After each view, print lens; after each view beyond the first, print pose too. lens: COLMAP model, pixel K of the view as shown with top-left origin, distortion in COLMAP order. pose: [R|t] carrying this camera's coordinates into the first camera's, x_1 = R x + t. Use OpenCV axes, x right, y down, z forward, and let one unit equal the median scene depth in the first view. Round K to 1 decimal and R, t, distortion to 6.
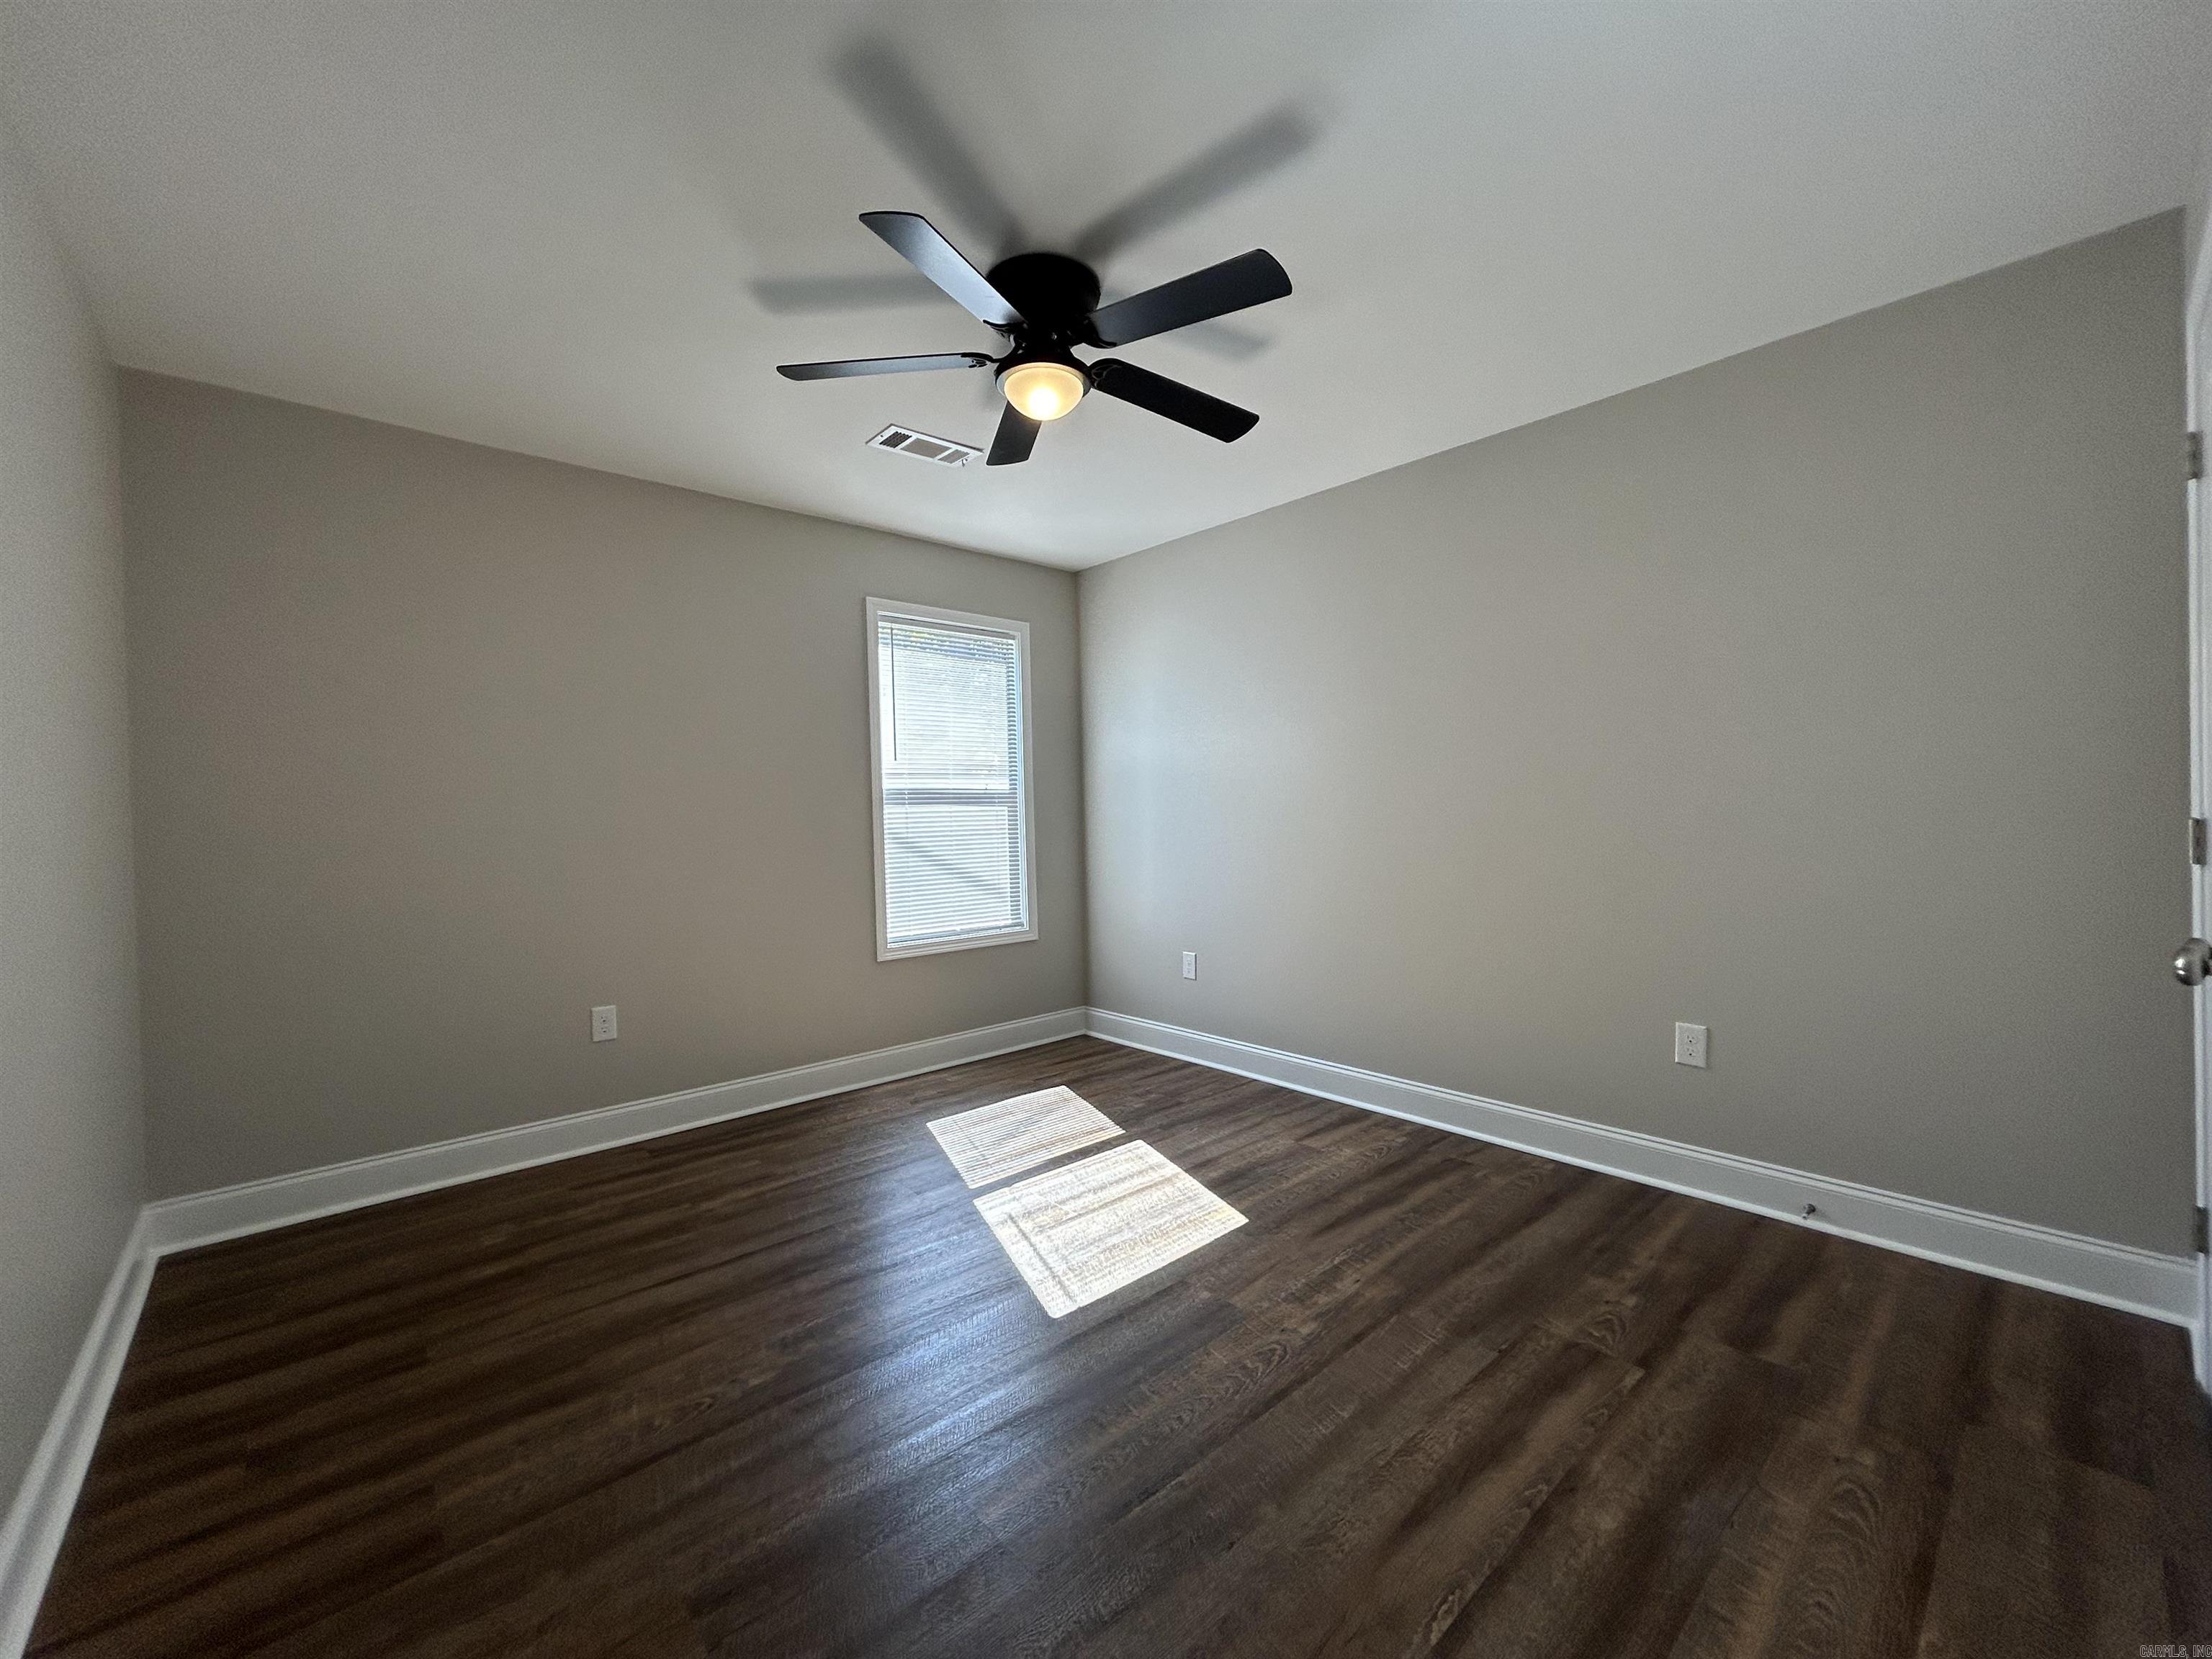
lens RADIAL K [[906.4, 0, 1106.0], [0, 906.4, 829.5], [0, 0, 1]] dist [0.001498, 0.000348]
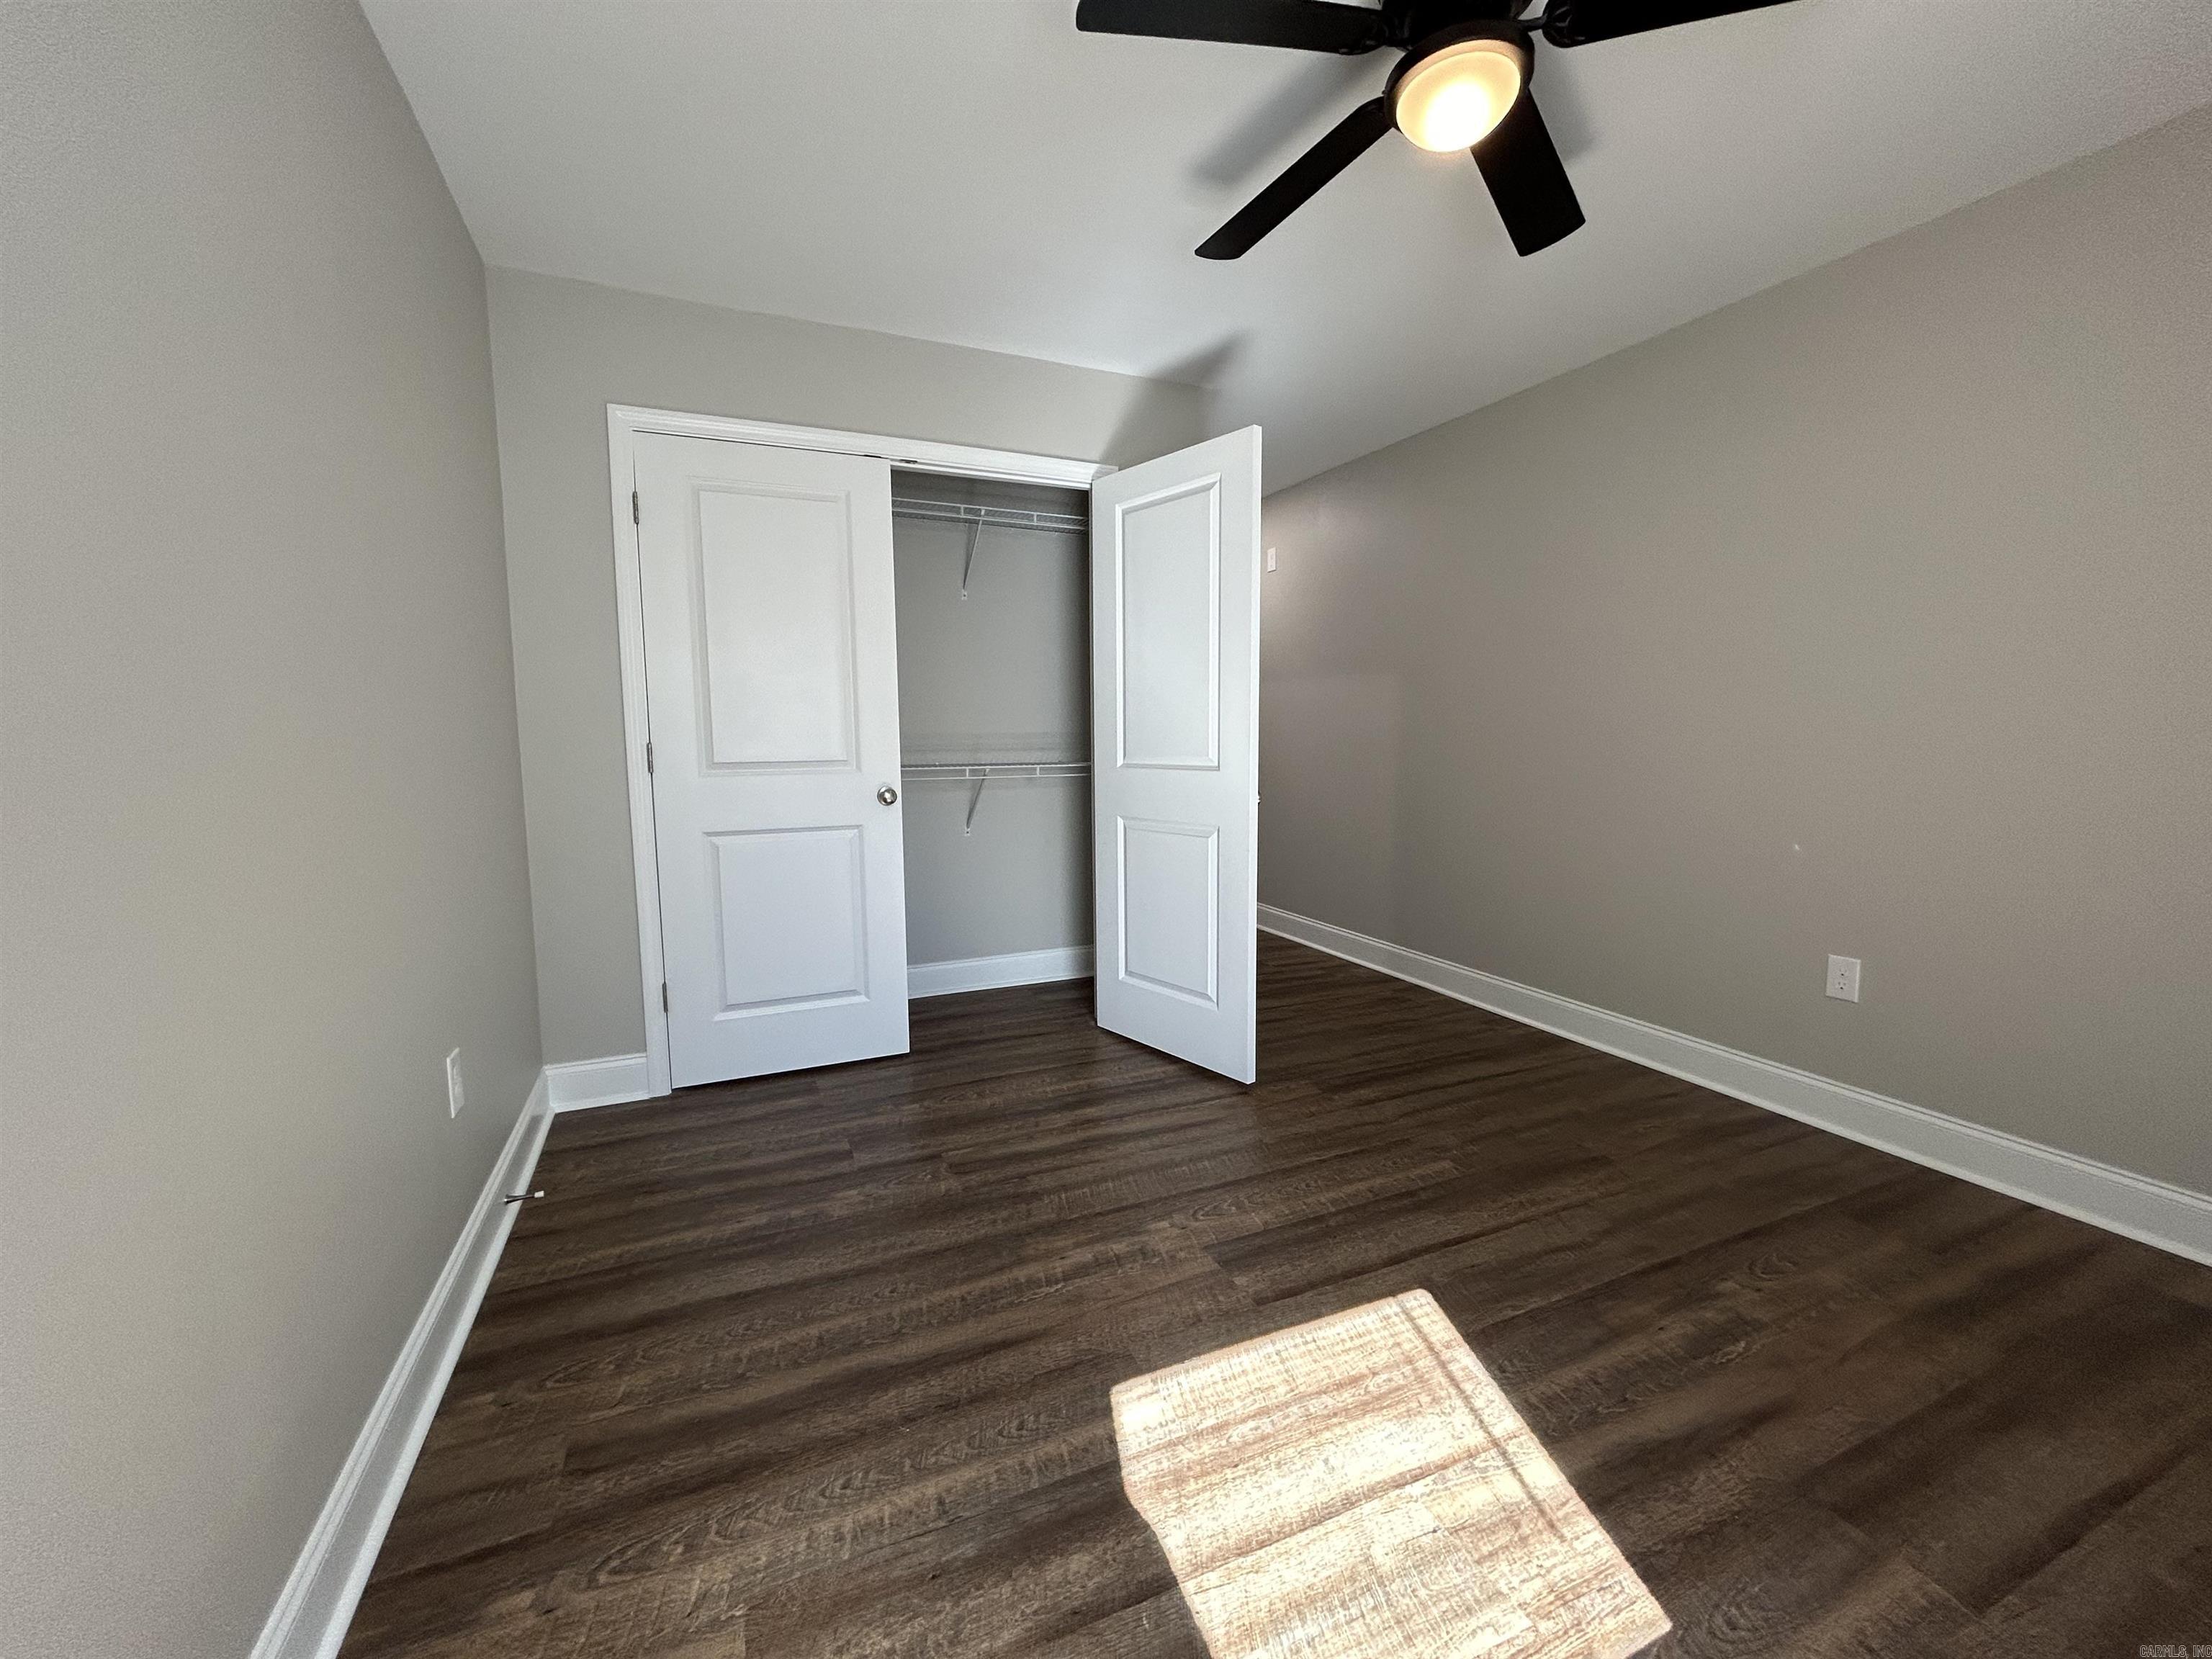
lens RADIAL K [[890.6, 0, 1106.0], [0, 890.6, 829.5], [0, 0, 1]] dist [0.001706, 0.000877]
pose [[-0.951744, -0.007425, 0.306804, -0.023150], [0.029277, 0.992951, 0.114853, -0.012894], [-0.305494, 0.118293, -0.944817, 1.610495]]
